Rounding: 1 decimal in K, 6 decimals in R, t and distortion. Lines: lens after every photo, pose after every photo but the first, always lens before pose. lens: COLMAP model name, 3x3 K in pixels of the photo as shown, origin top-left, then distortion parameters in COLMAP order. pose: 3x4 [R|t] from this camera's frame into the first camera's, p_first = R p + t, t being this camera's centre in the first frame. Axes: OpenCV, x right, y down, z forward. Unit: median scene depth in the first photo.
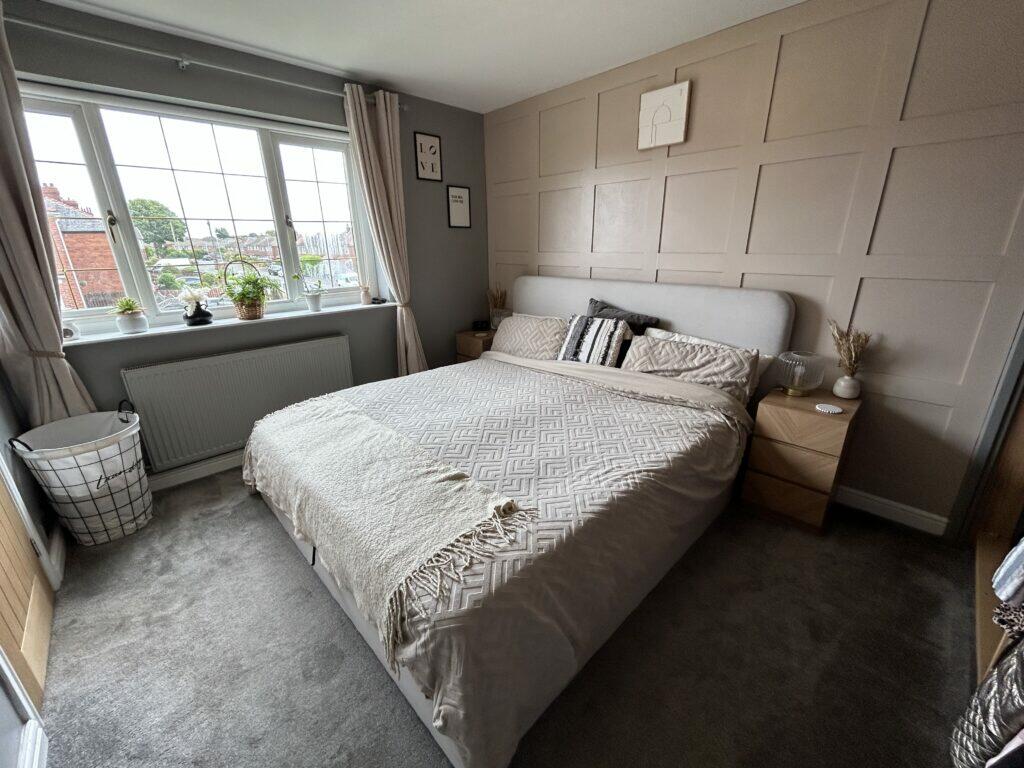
lens RADIAL K [[416.7, 0, 504.8], [0, 416.7, 384.5], [0, 0, 1]] dist [-0.002048, 0.001081]
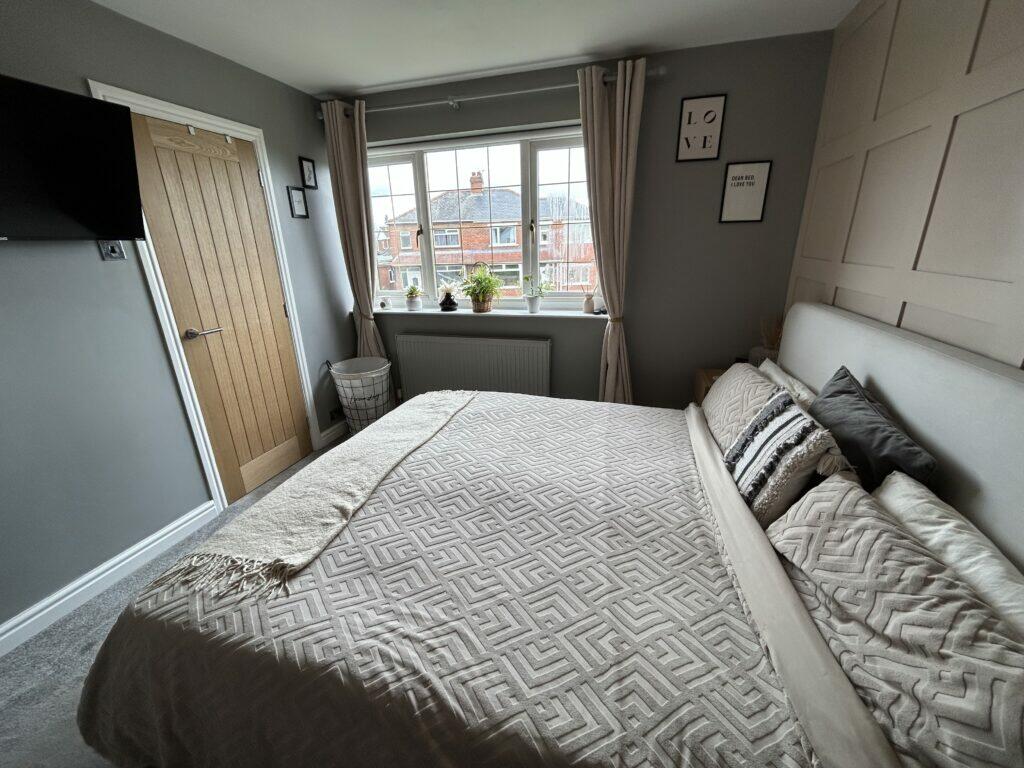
lens RADIAL K [[416.7, 0, 507.7], [0, 416.7, 381.7], [0, 0, 1]] dist [-0.002048, 0.001081]
pose [[0.497455, 0.275187, -0.822685, 0.465164], [-0.265050, 0.951216, 0.157912, -0.183551], [0.826007, 0.139498, 0.546126, 0.473953]]
